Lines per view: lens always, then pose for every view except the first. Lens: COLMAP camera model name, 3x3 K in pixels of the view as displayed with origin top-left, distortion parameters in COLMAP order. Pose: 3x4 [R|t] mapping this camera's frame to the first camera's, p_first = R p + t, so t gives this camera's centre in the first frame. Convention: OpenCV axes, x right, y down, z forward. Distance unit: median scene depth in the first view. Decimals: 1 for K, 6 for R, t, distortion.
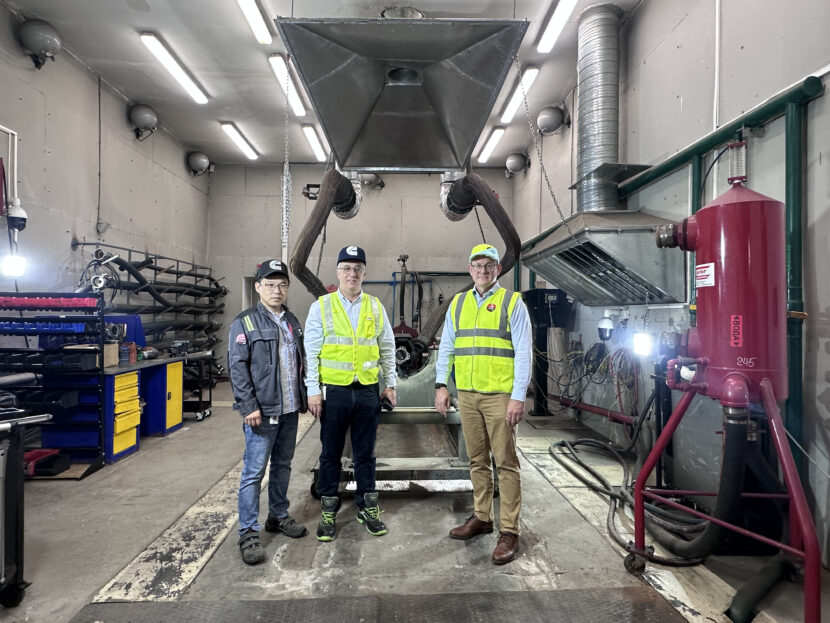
lens RADIAL K [[481.1, 0, 415.0], [0, 481.1, 311.5], [0, 0, 1]] dist [0.000677, 0.000245]
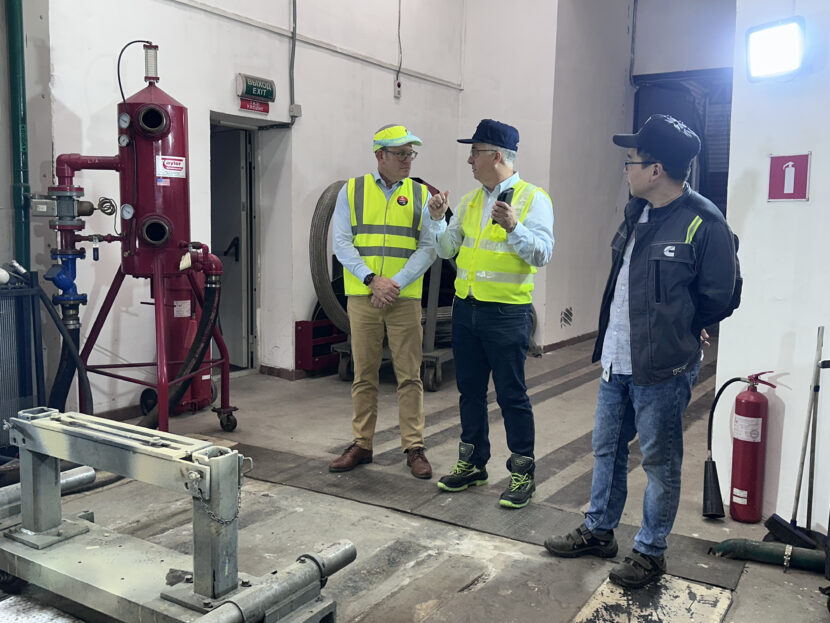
lens RADIAL K [[807.5, 0, 415.0], [0, 807.5, 311.5], [0, 0, 1]] dist [-0.003419, -0.006017]
pose [[-0.829090, -0.079967, 0.553367, -0.874331], [-0.024213, 0.993926, 0.107355, 0.041523], [-0.558591, 0.075609, -0.825990, 2.157188]]
